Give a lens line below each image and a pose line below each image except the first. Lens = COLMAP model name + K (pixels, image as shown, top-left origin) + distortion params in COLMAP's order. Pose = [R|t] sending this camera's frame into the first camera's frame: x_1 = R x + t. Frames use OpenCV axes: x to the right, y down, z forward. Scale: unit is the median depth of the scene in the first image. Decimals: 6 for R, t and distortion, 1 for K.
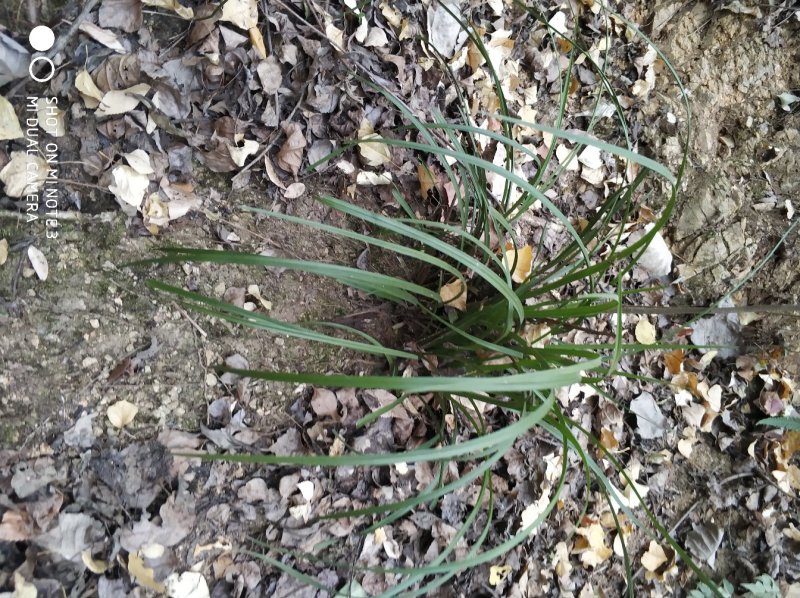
lens RADIAL K [[713.6, 0, 400.0], [0, 713.6, 299.0], [0, 0, 1]] dist [0.047421, -0.119600]
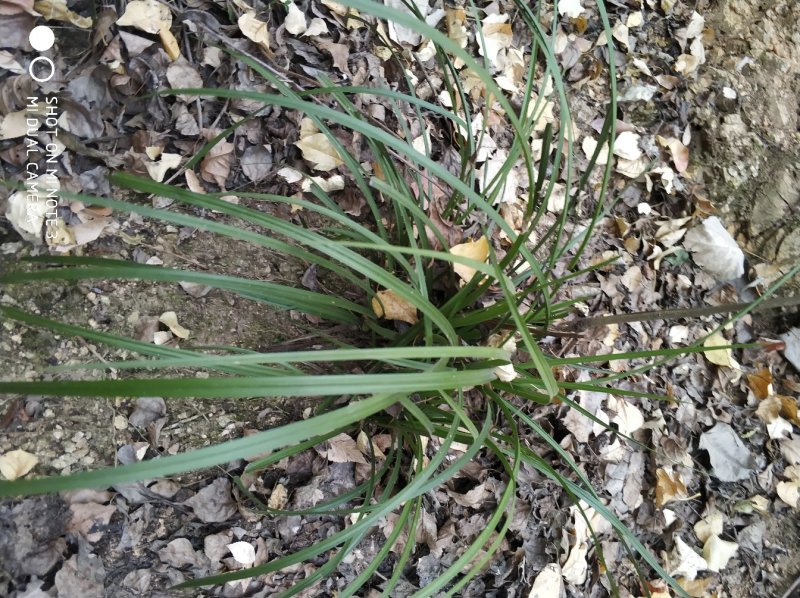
lens RADIAL K [[692.8, 0, 400.0], [0, 692.8, 299.0], [0, 0, 1]] dist [-0.007681, 0.010807]
pose [[0.974584, -0.080386, -0.209102, 0.229588], [0.062742, 0.993991, -0.089697, 0.054128], [0.215056, 0.074298, 0.973771, 0.219159]]
